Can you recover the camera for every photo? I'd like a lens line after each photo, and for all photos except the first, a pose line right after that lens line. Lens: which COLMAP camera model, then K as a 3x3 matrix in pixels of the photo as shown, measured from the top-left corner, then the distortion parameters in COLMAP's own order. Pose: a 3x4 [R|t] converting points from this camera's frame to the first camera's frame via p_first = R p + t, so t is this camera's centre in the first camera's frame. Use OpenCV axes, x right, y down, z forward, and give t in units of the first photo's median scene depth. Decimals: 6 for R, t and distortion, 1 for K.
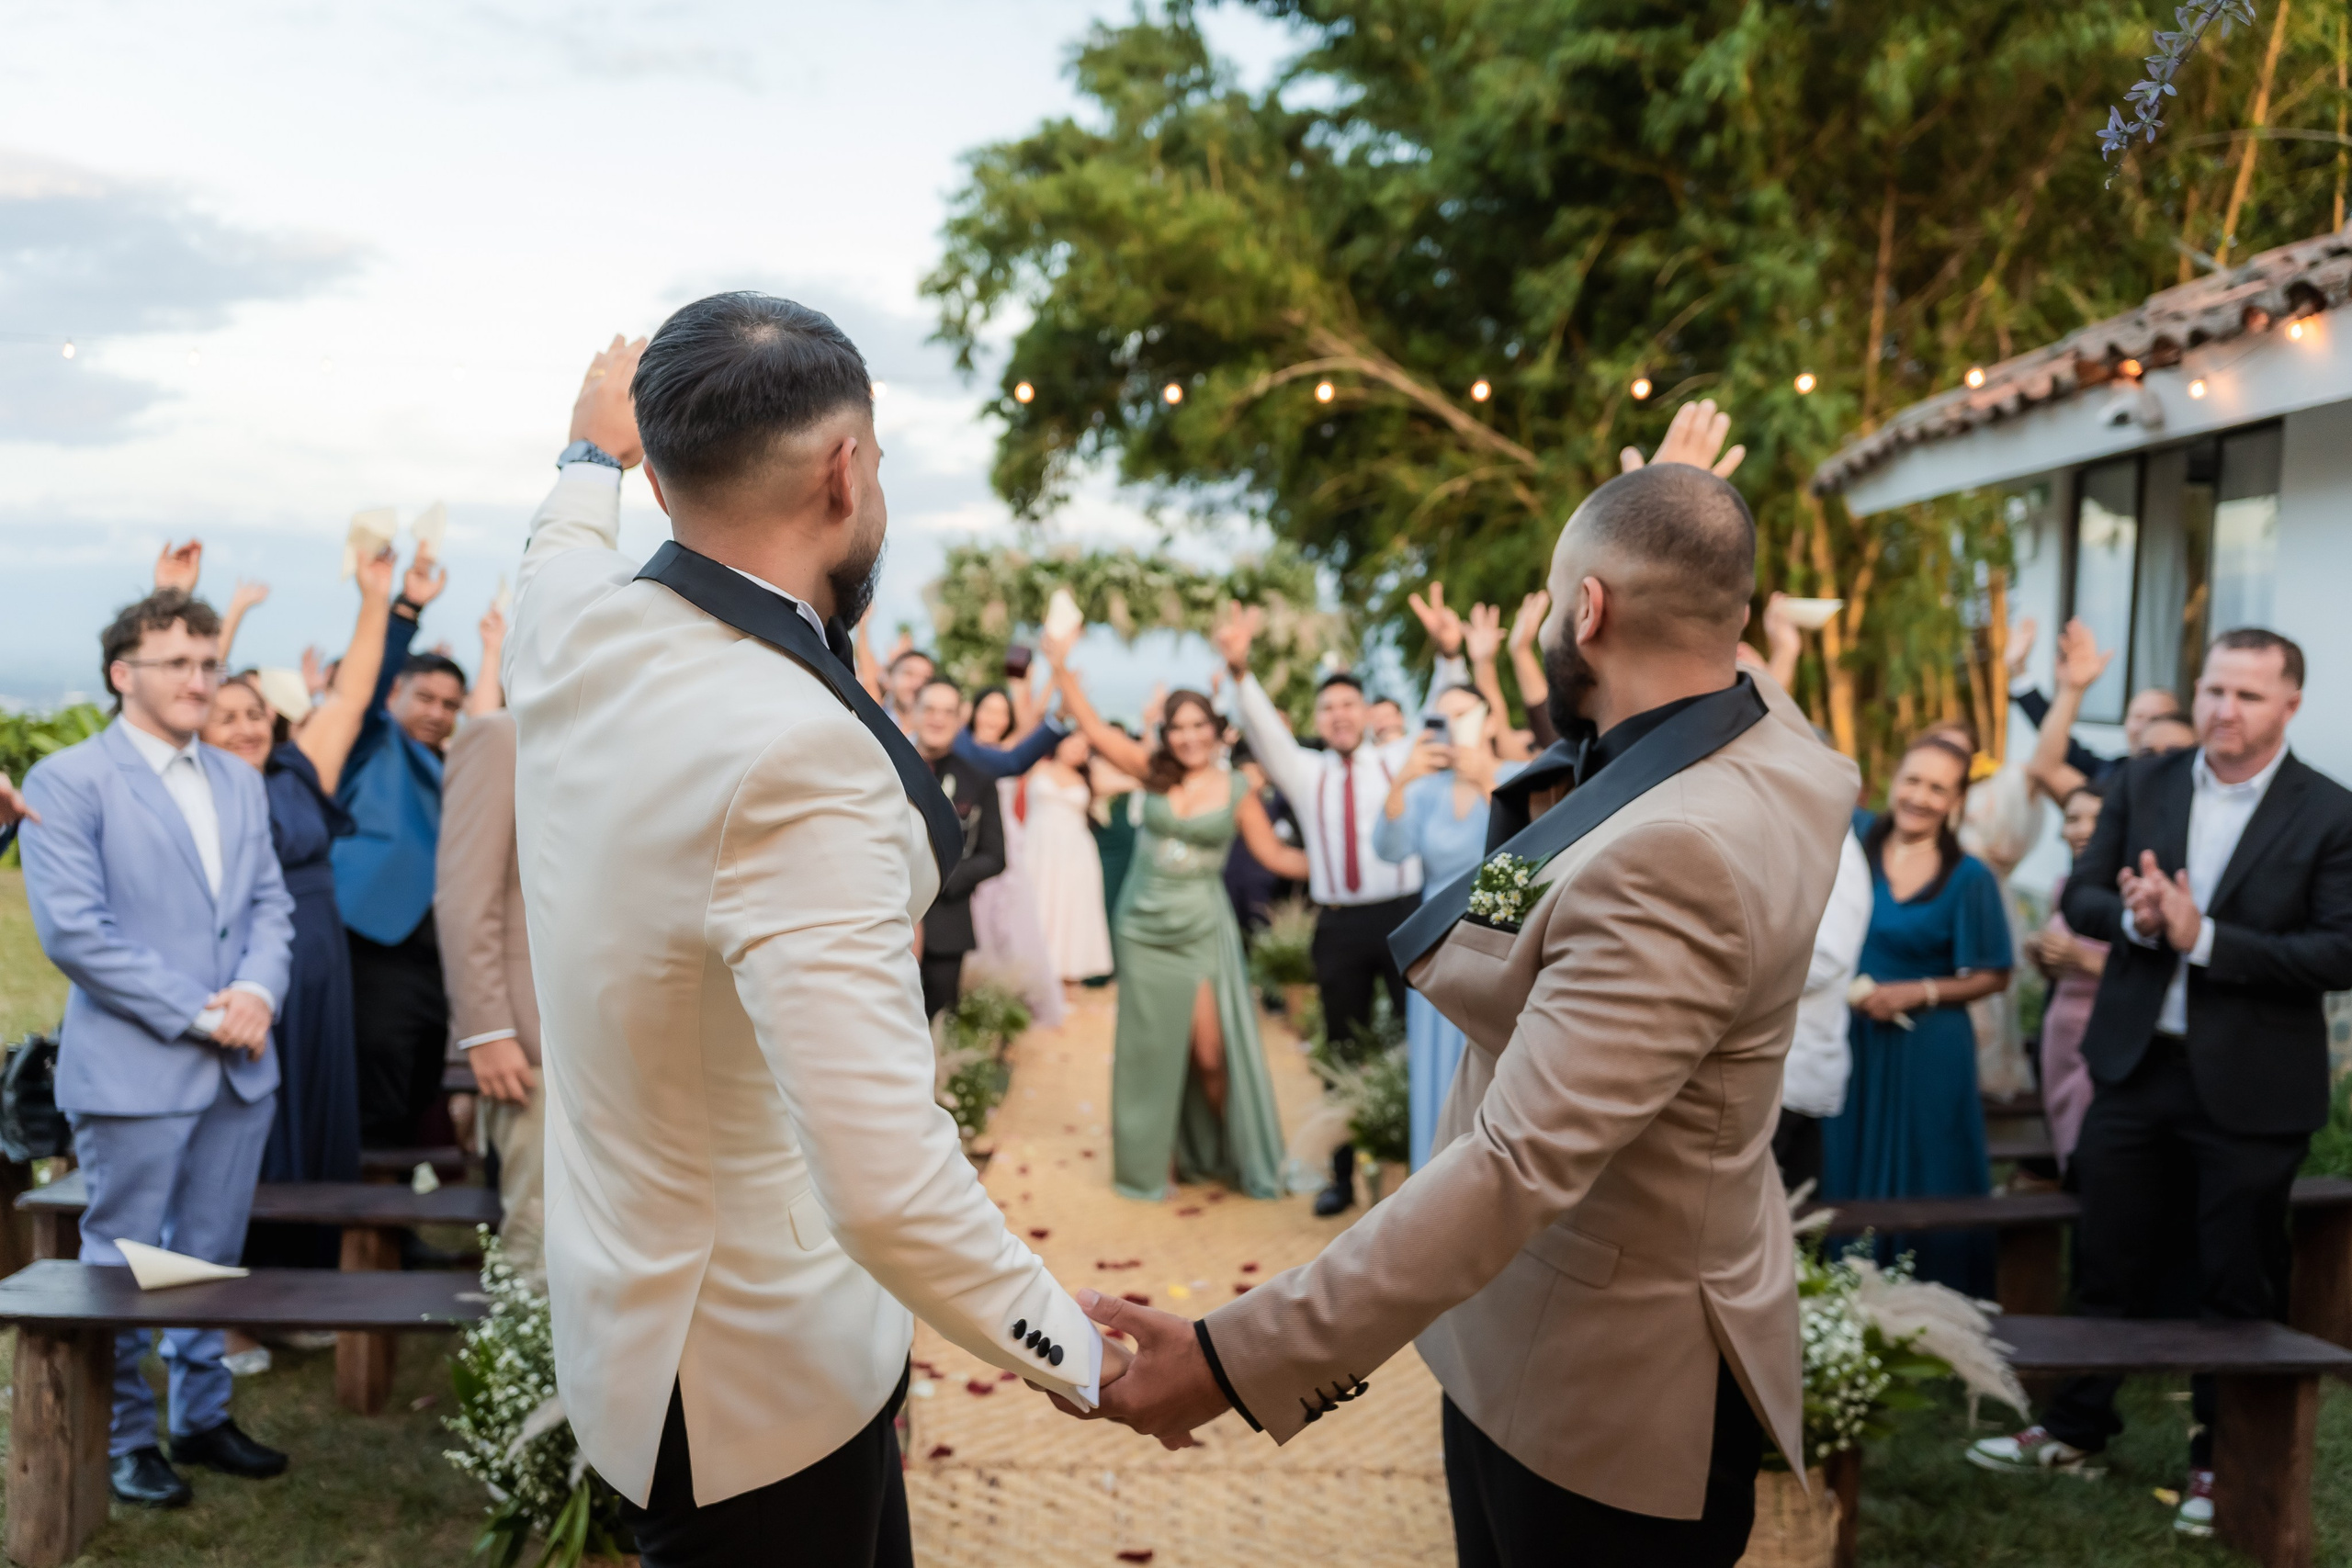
lens RADIAL K [[1862.3, 0, 1170.5], [0, 1862.3, 784.1], [0, 0, 1]] dist [-0.000651, -0.013332]
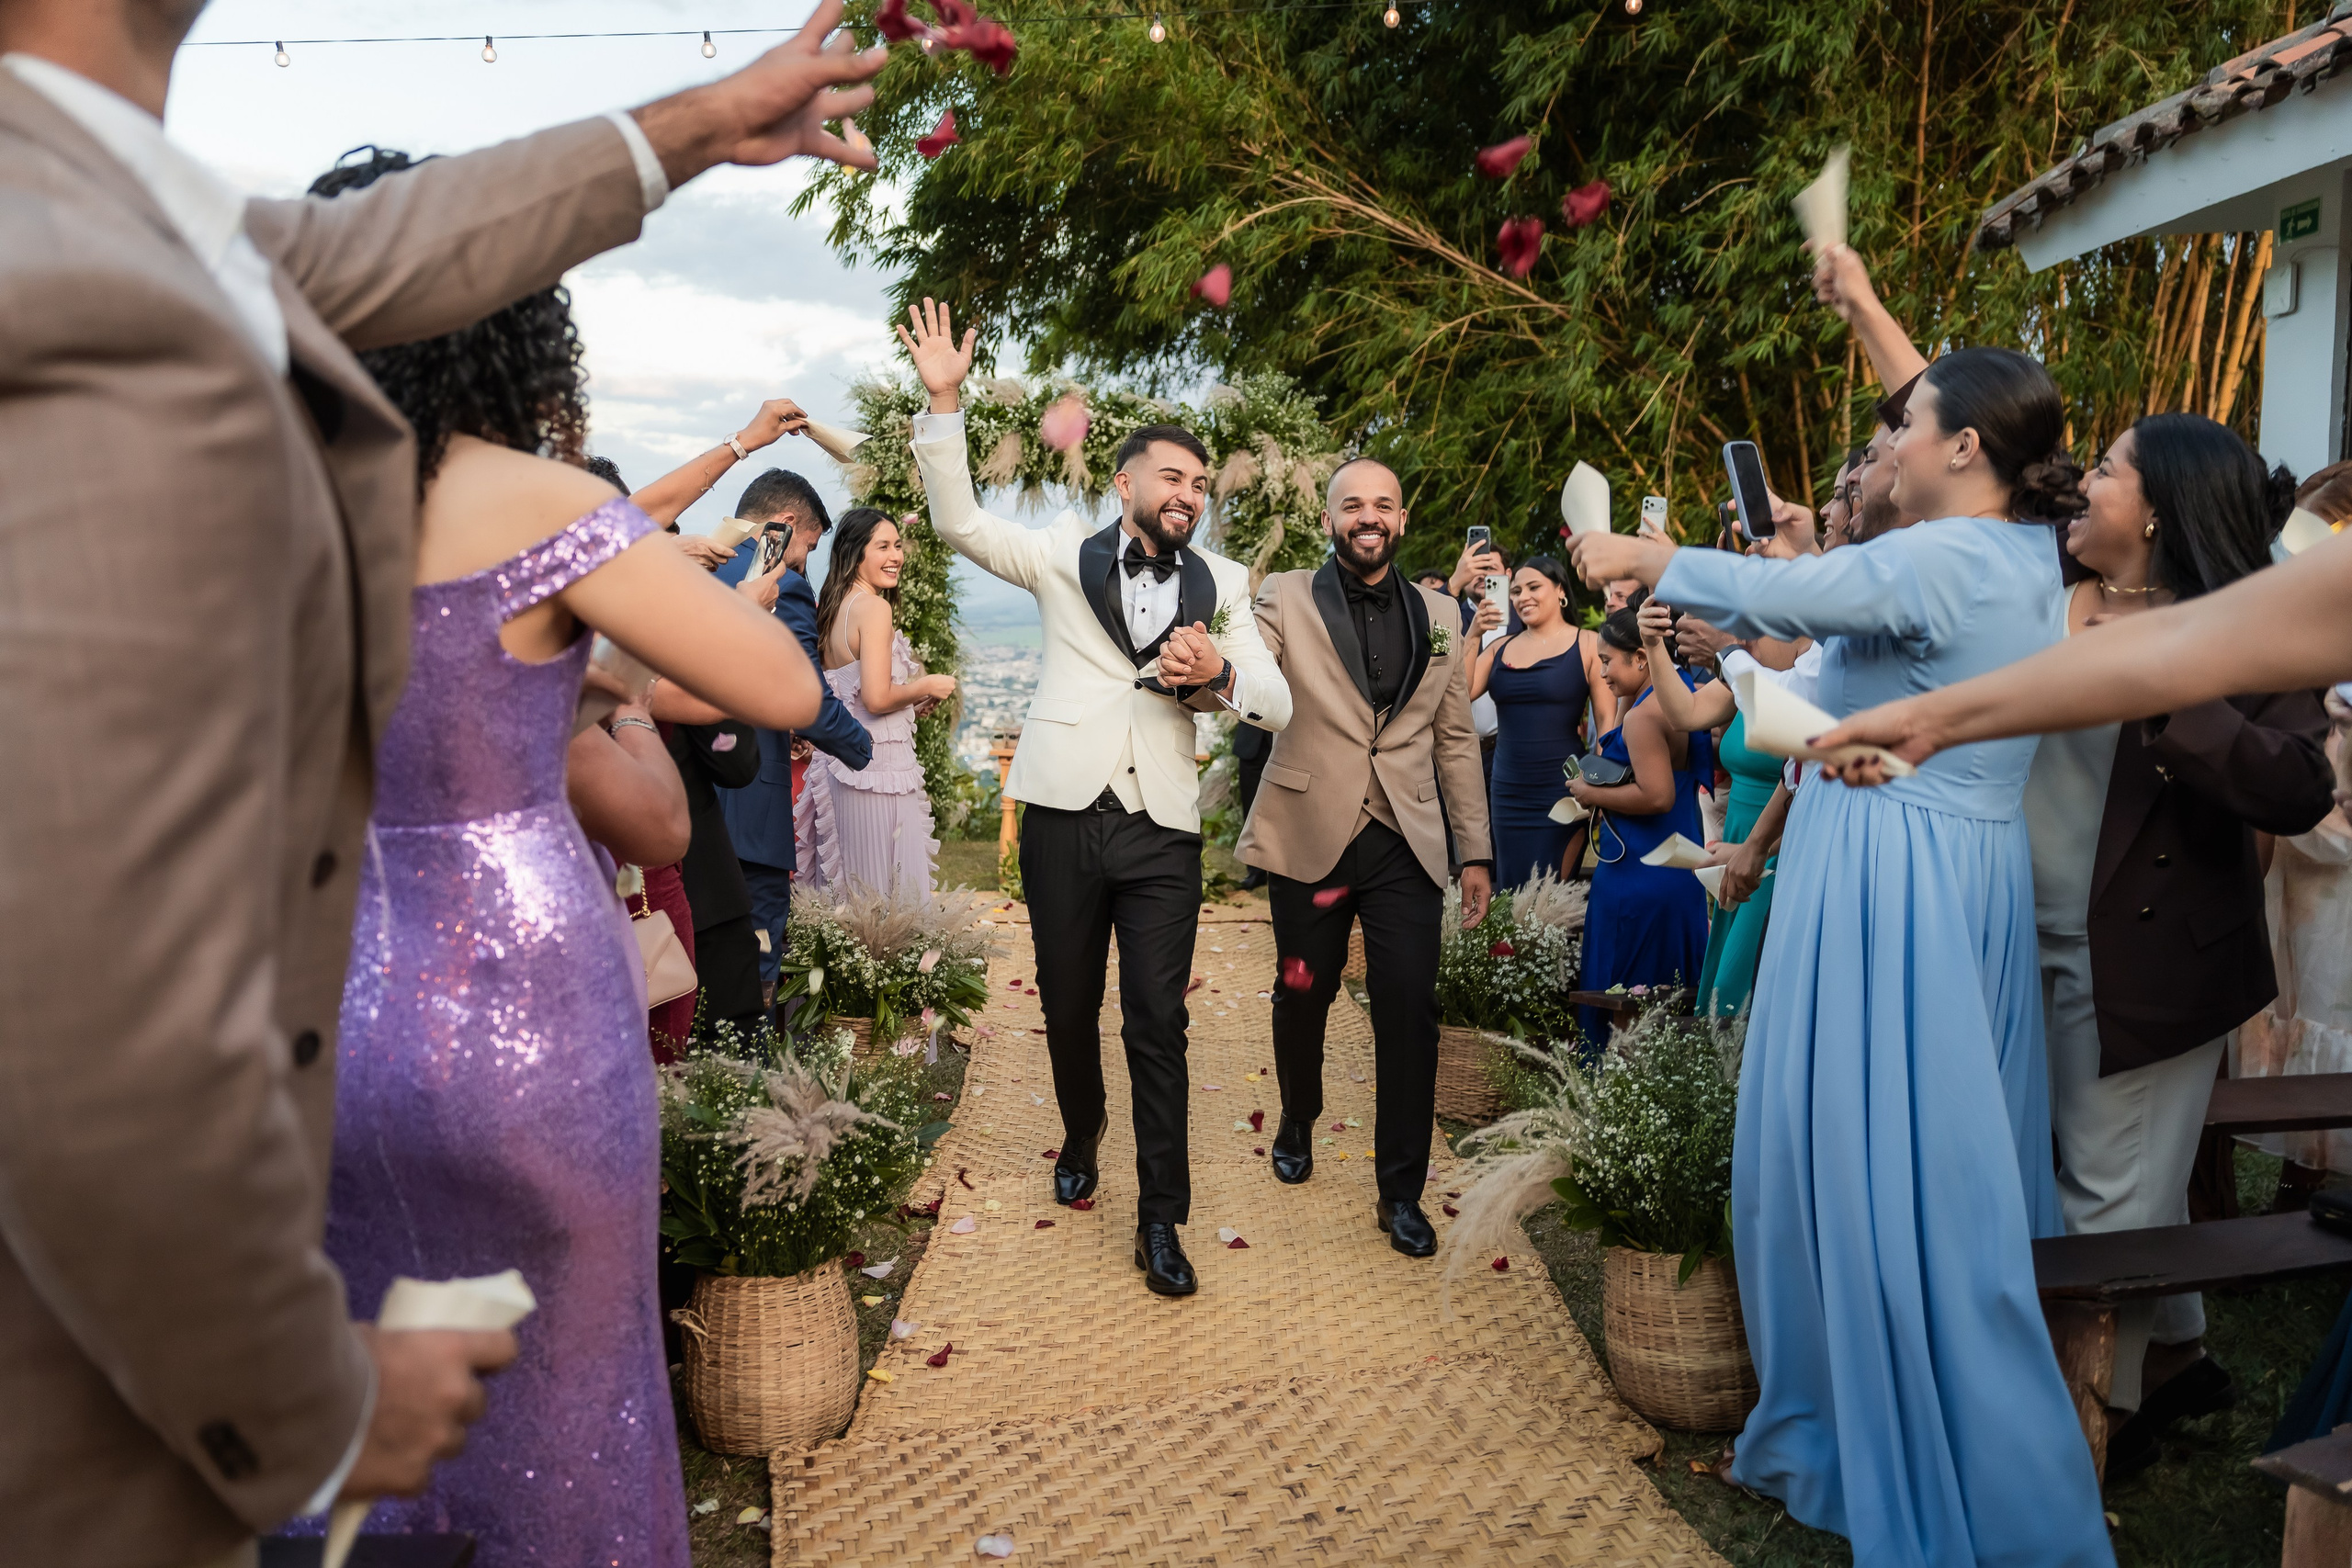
lens RADIAL K [[1862.3, 0, 1176.6], [0, 1862.3, 785.8], [0, 0, 1]] dist [-0.000651, -0.013332]
pose [[0.998730, -0.042320, 0.027330, -0.012048], [0.040979, 0.998010, 0.047921, 0.011013], [-0.029304, -0.046741, 0.998477, 0.172114]]
